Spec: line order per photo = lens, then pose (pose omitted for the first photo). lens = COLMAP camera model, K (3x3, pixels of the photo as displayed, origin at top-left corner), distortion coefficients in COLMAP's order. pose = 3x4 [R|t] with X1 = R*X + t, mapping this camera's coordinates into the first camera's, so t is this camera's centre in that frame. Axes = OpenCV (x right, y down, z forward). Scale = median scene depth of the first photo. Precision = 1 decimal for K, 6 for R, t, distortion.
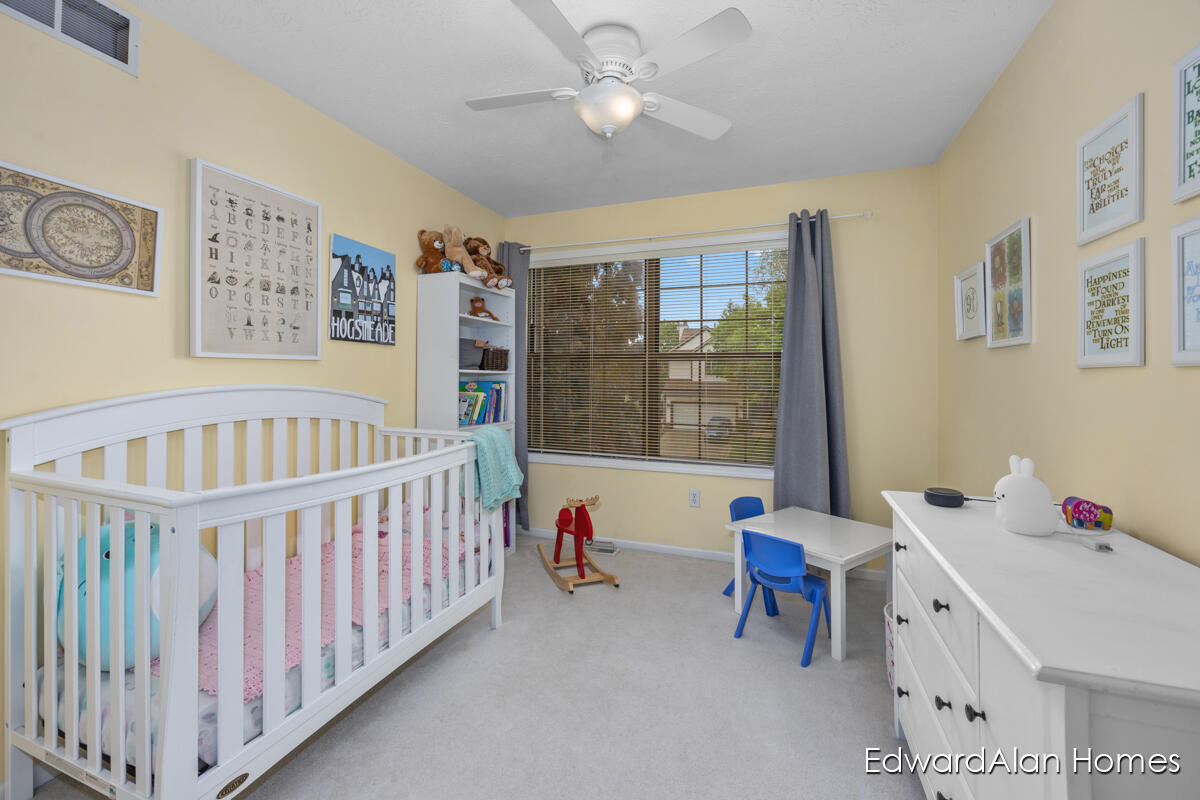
lens RADIAL K [[487.9, 0, 596.6], [0, 487.9, 389.8], [0, 0, 1]] dist [-0.001399, -0.000254]
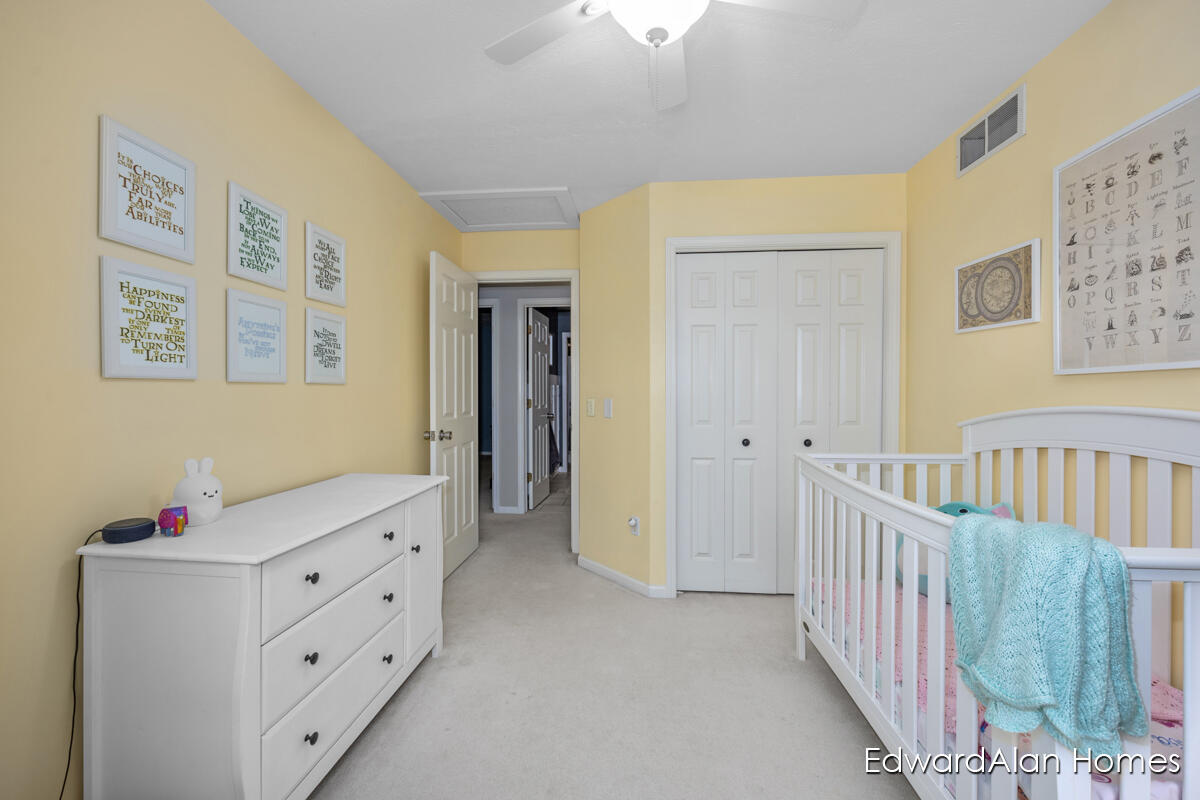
lens RADIAL K [[487.9, 0, 596.6], [0, 487.9, 389.8], [0, 0, 1]] dist [-0.001399, -0.000254]
pose [[-0.967050, -0.010226, -0.254380, 0.280853], [-0.015956, 0.999663, 0.020474, -0.043048], [0.254085, 0.023858, -0.966888, 1.647143]]
